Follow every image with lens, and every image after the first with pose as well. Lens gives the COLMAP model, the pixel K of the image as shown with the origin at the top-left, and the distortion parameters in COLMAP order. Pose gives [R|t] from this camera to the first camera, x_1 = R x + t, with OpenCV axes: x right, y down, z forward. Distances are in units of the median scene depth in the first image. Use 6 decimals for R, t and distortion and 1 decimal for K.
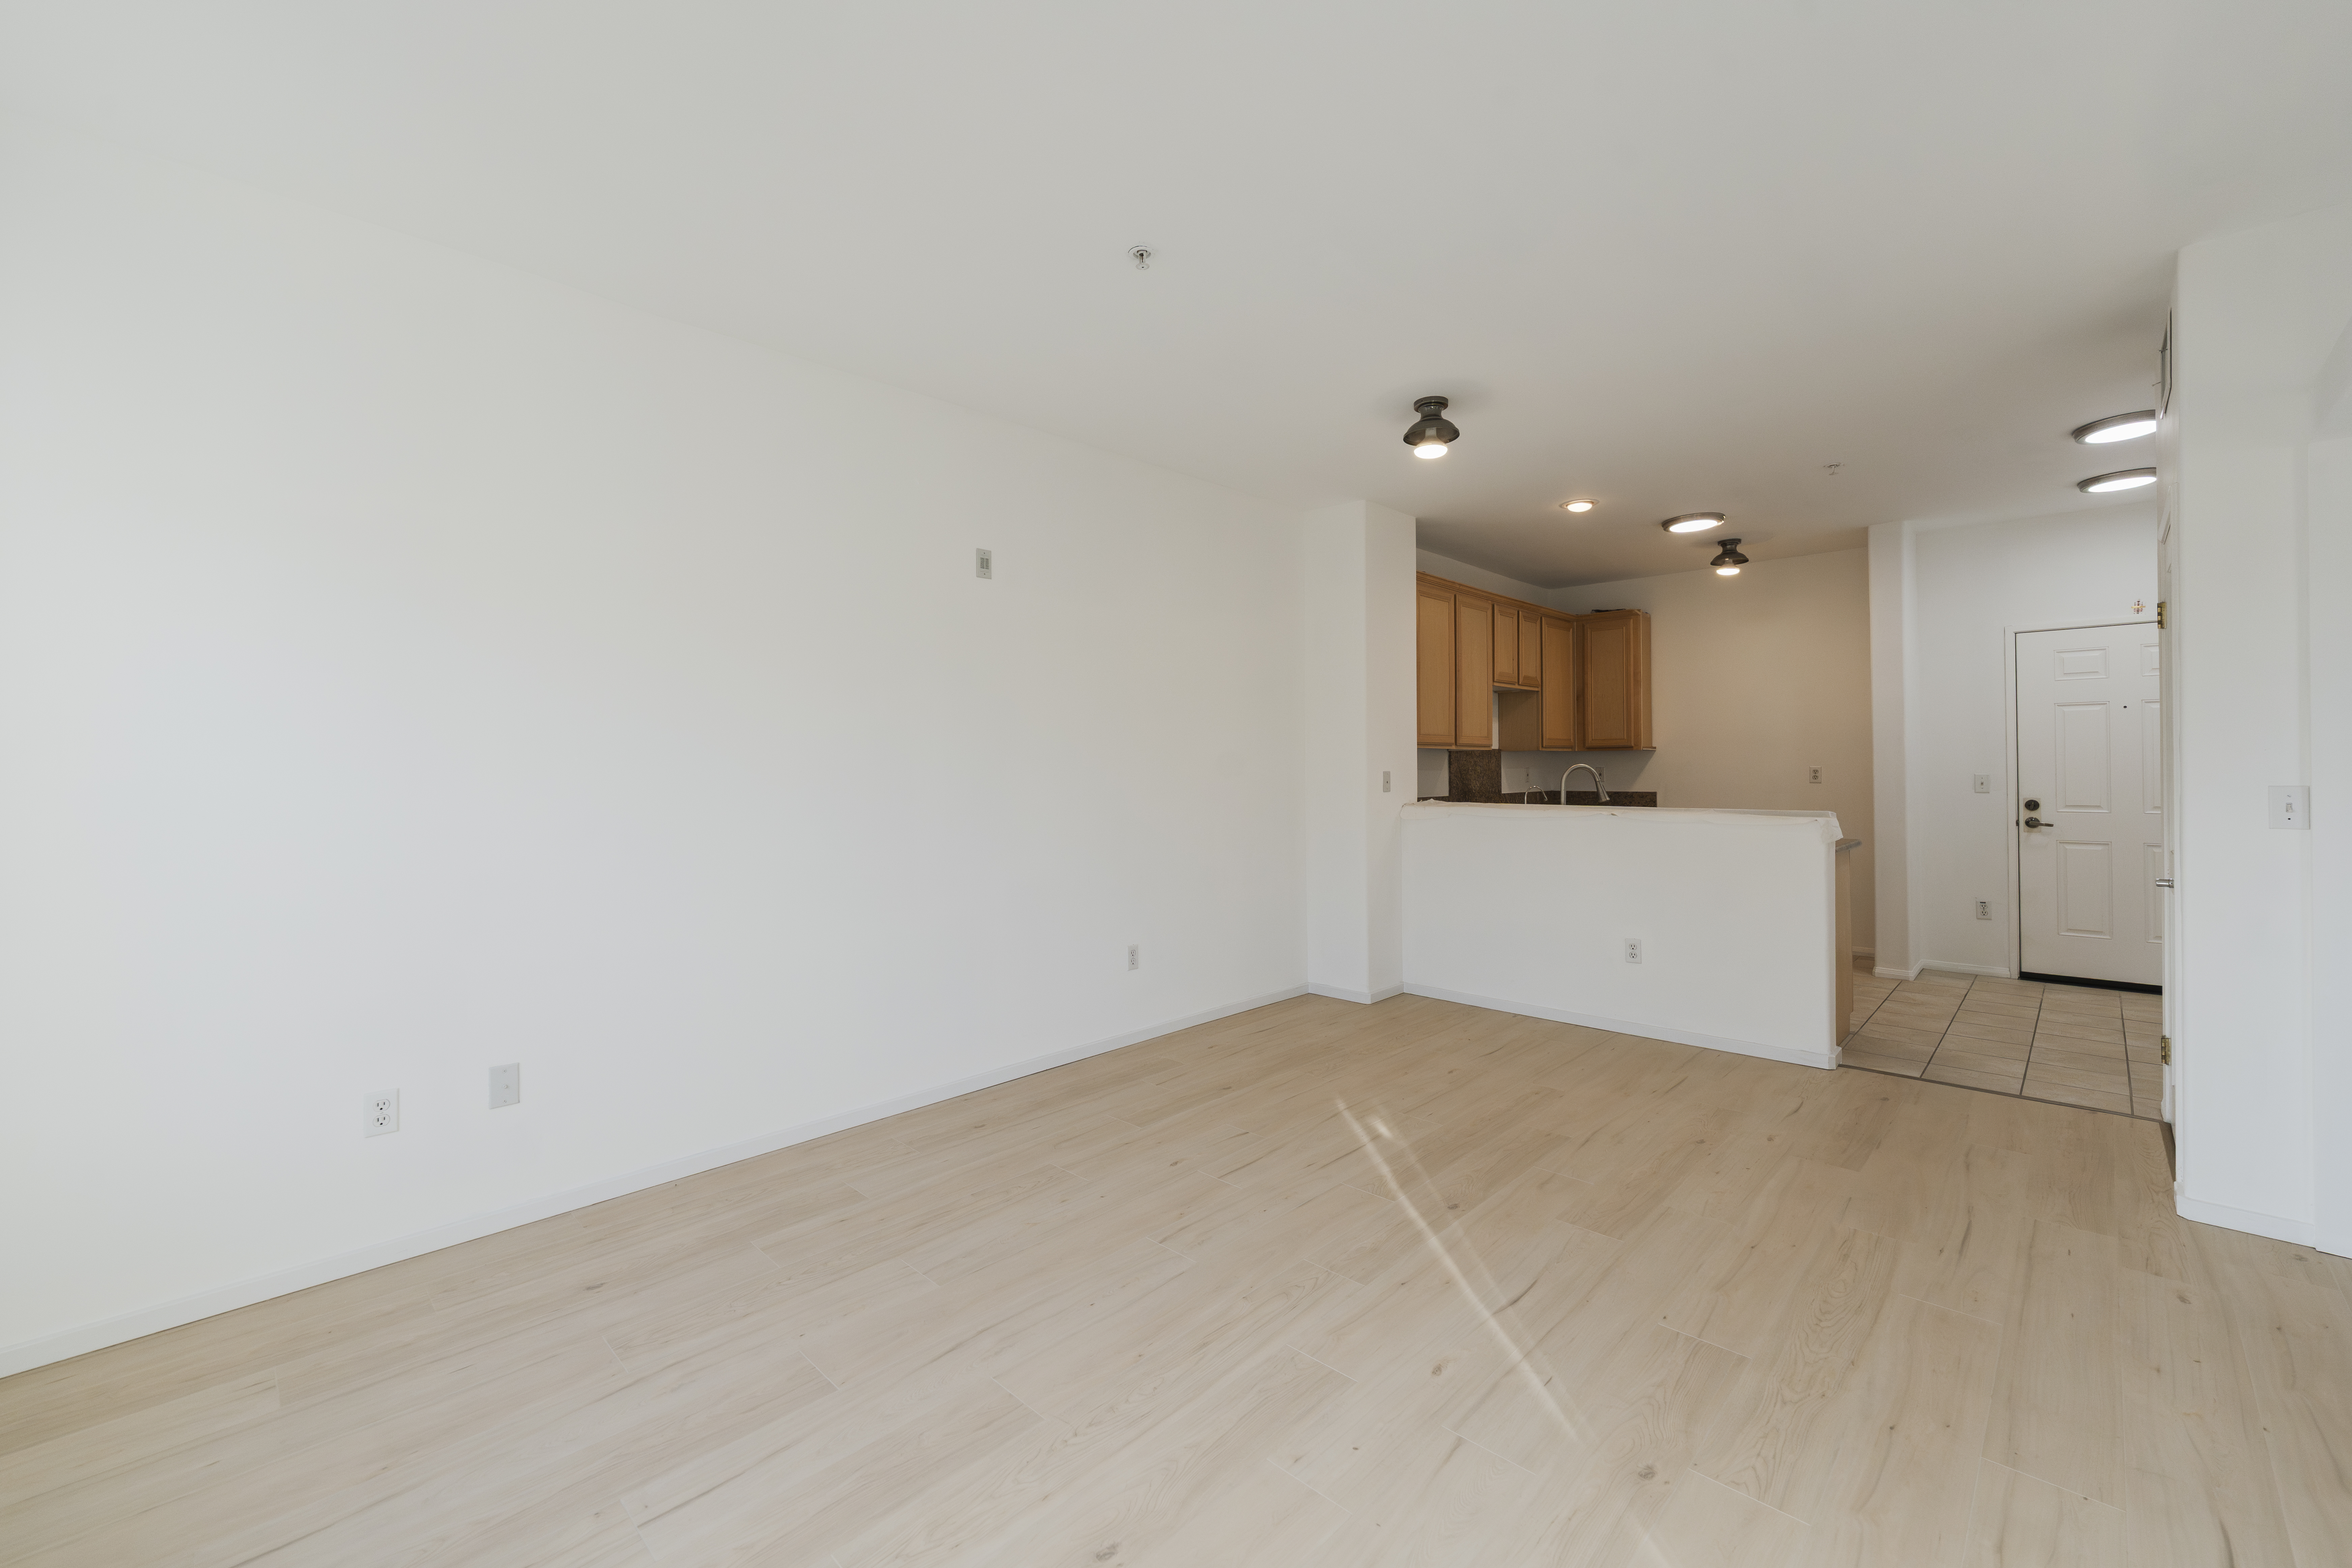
lens RADIAL K [[939.6, 0, 1165.9], [0, 939.6, 764.4], [0, 0, 1]] dist [-0.001517, 0.000001]
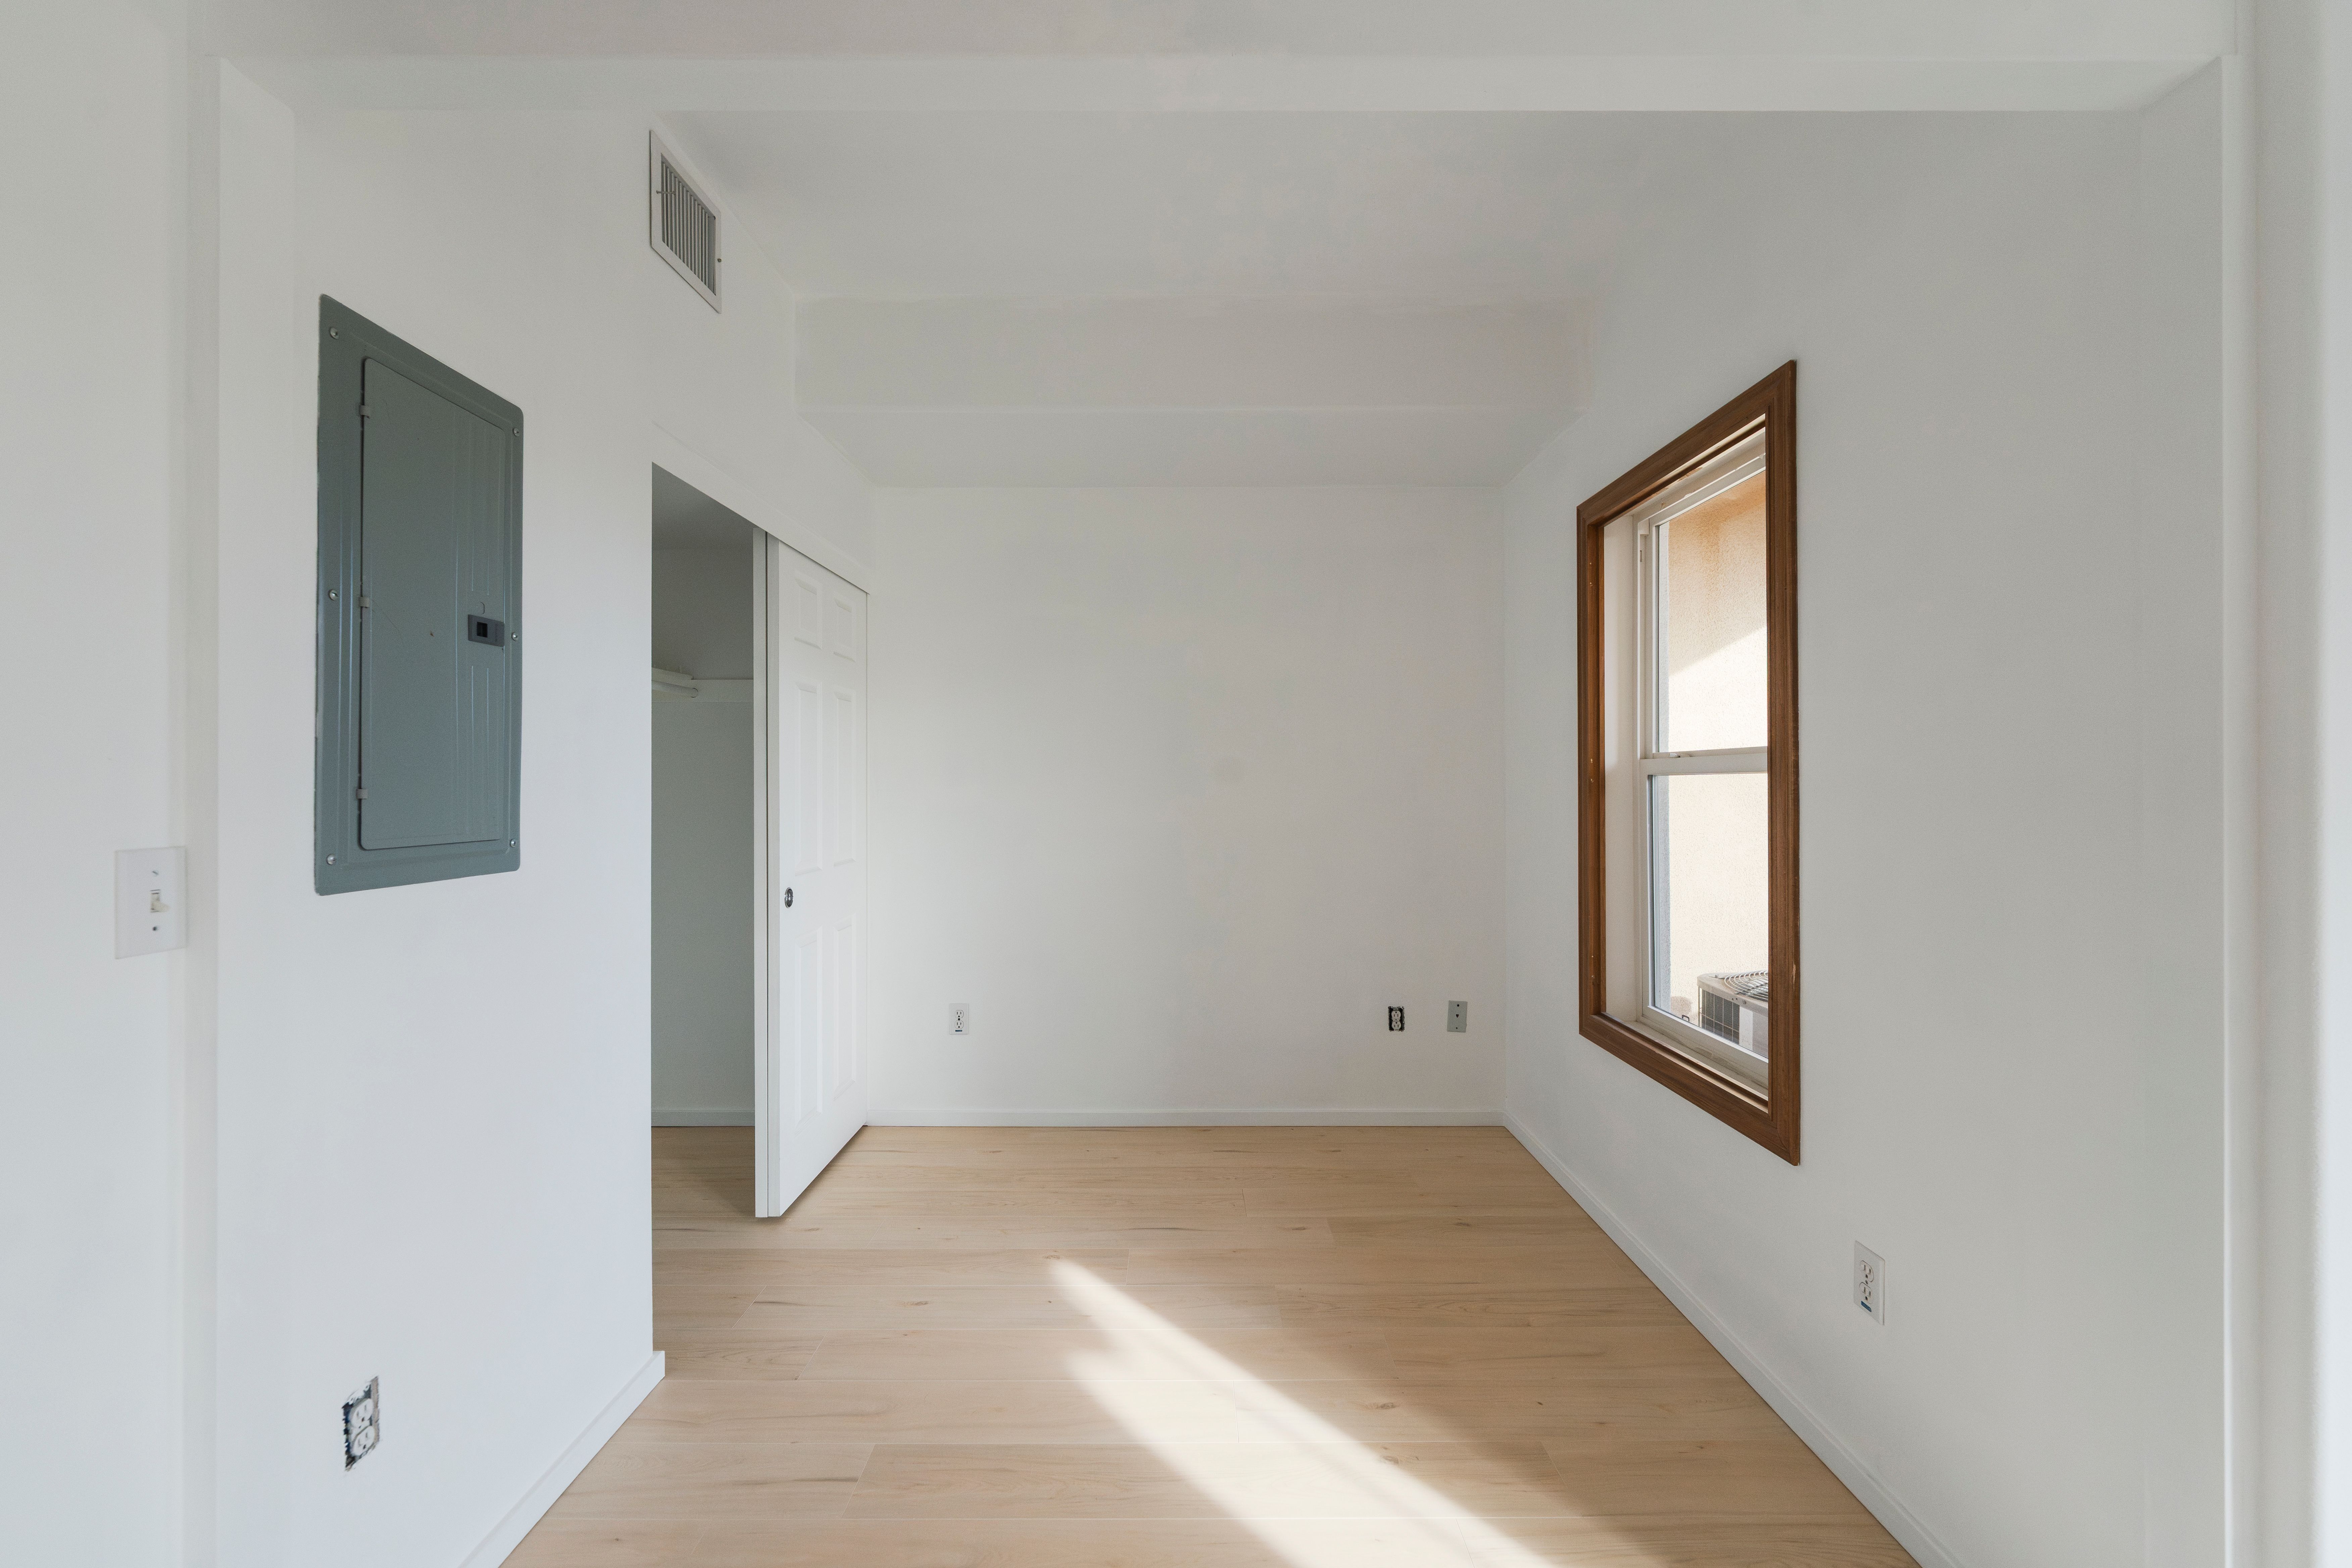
lens RADIAL K [[946.6, 0, 1172.4], [0, 946.6, 779.3], [0, 0, 1]] dist [-0.000924, -0.000134]
pose [[-0.704000, 0.011082, 0.710113, 0.393824], [0.003757, 0.999922, -0.011880, -0.000863], [-0.710190, -0.005696, -0.703987, 0.651283]]
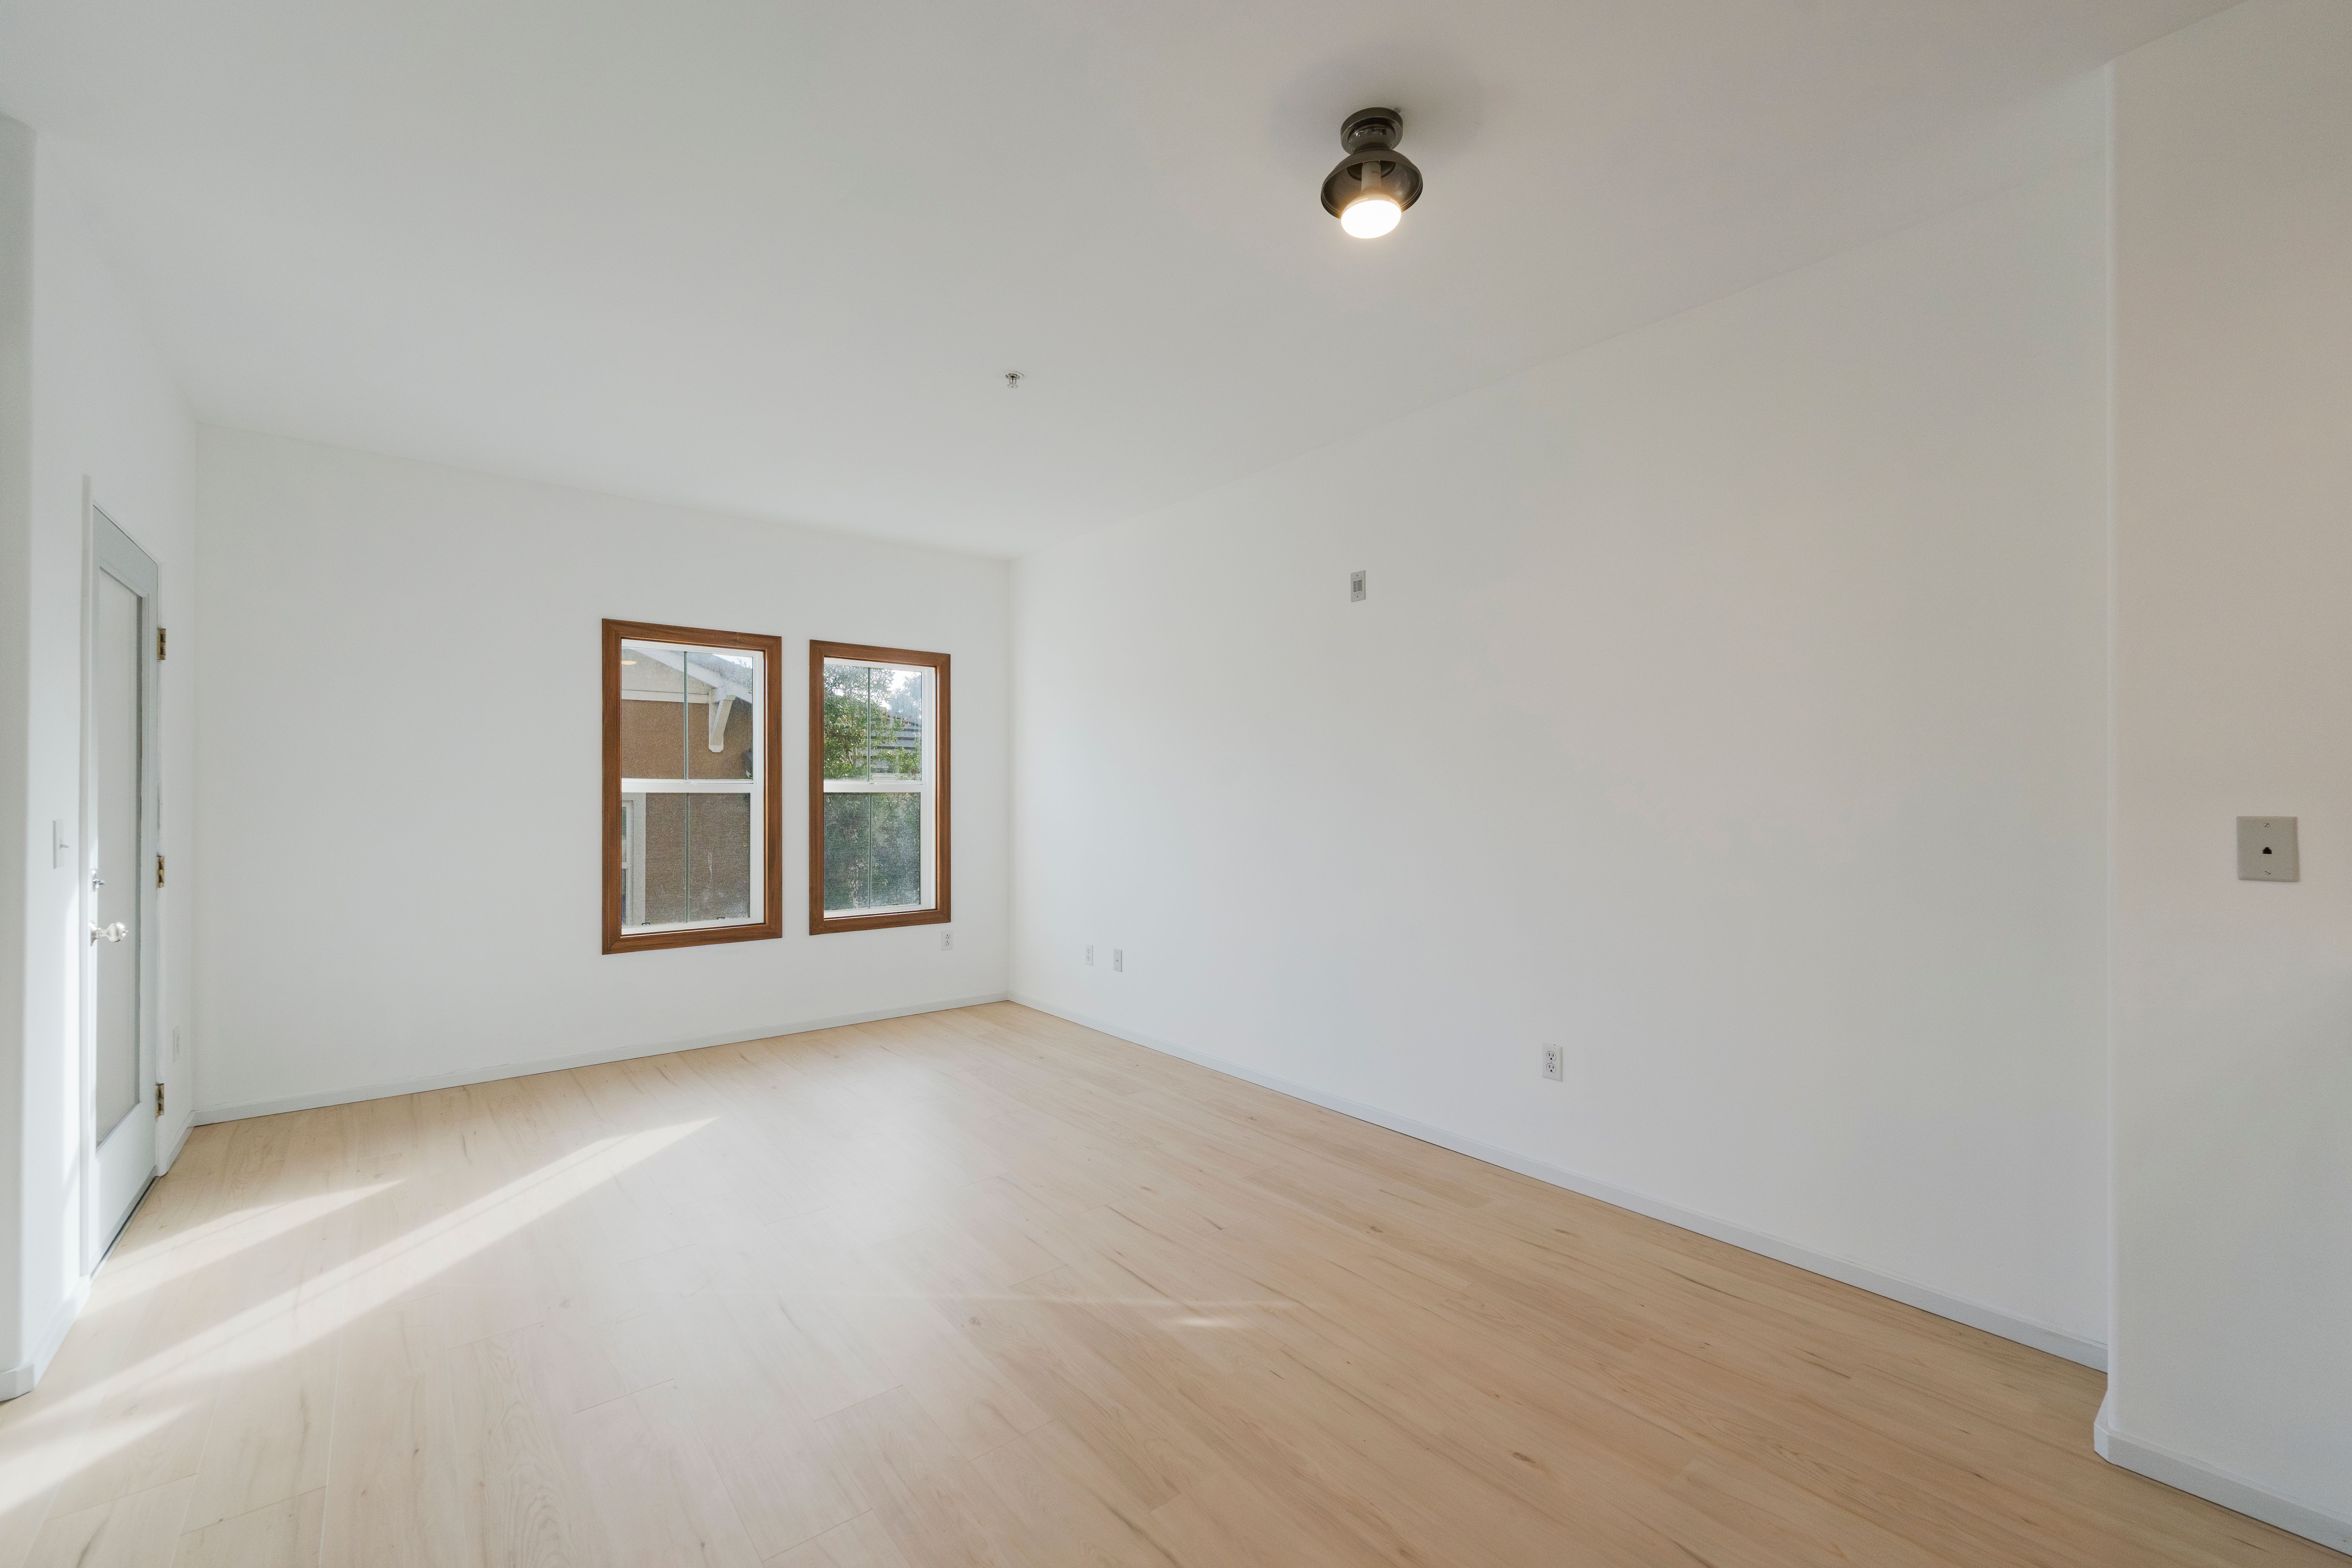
lens RADIAL K [[939.7, 0, 1179.2], [0, 939.7, 792.6], [0, 0, 1]] dist [-0.000791, -0.000102]
pose [[-0.095452, 0.006644, -0.995412, 0.828736], [0.000317, 0.999978, 0.006644, -0.004363], [0.995434, 0.000318, -0.095452, 0.933755]]
